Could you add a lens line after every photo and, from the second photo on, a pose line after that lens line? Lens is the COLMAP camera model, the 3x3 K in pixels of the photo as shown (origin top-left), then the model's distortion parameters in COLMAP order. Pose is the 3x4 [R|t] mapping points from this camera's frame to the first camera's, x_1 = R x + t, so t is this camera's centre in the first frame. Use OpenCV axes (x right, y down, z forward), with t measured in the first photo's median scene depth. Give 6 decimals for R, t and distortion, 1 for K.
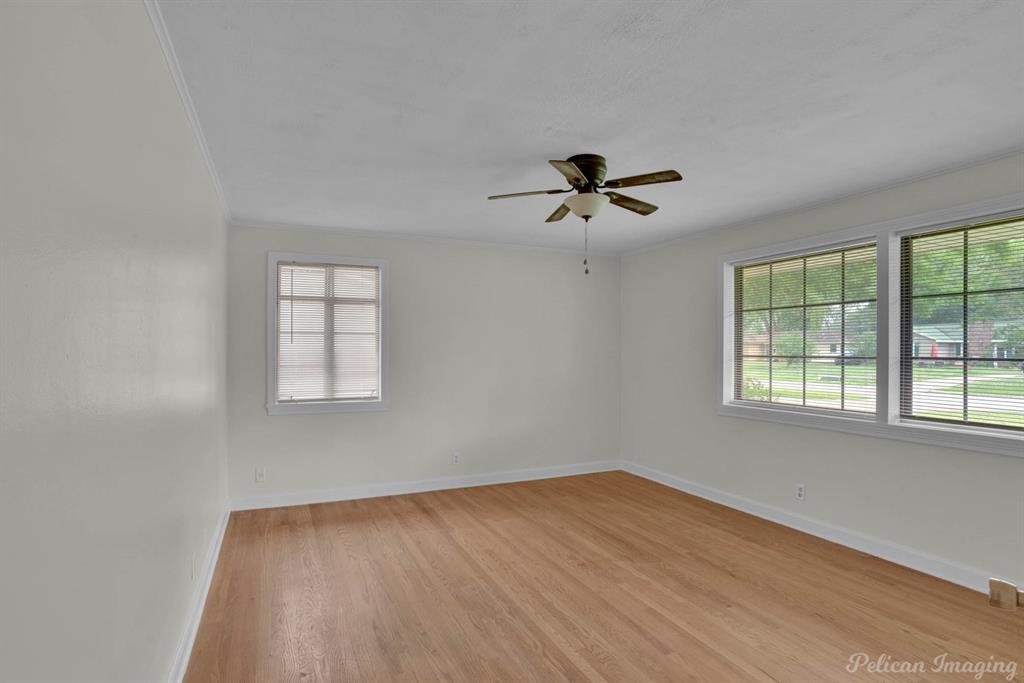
lens RADIAL K [[524.7, 0, 511.4], [0, 524.7, 334.8], [0, 0, 1]] dist [-0.047645, 0.018485]
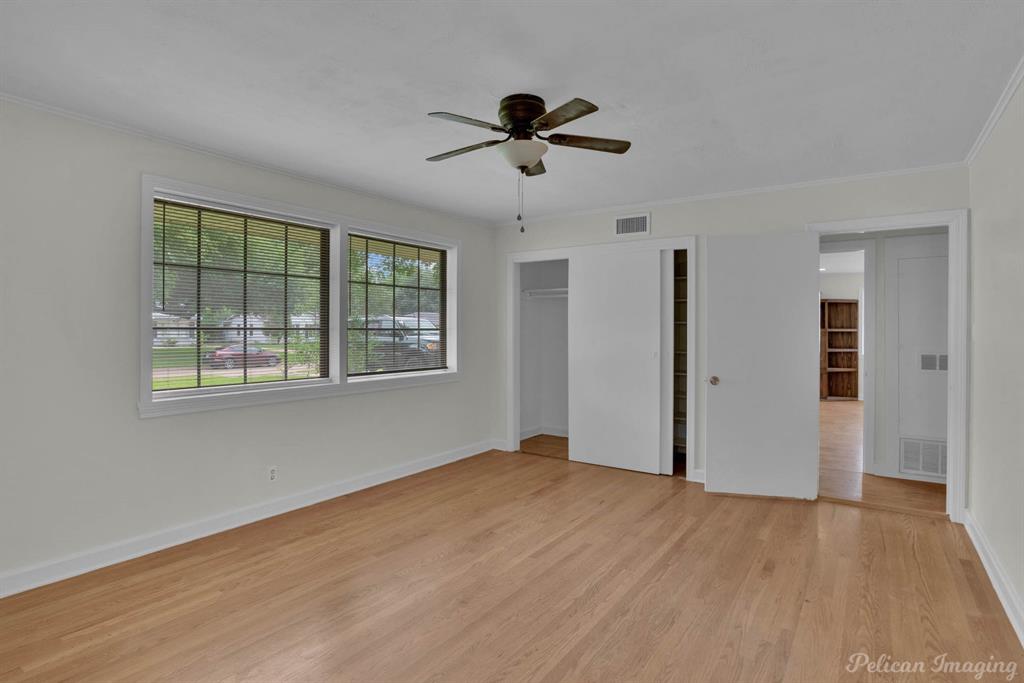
lens RADIAL K [[524.7, 0, 511.4], [0, 524.7, 334.8], [0, 0, 1]] dist [-0.047645, 0.018485]
pose [[-0.511101, -0.015842, 0.859375, -0.512683], [-0.036264, 0.999337, -0.003146, 0.047622], [-0.858755, -0.032772, -0.511337, 1.264431]]
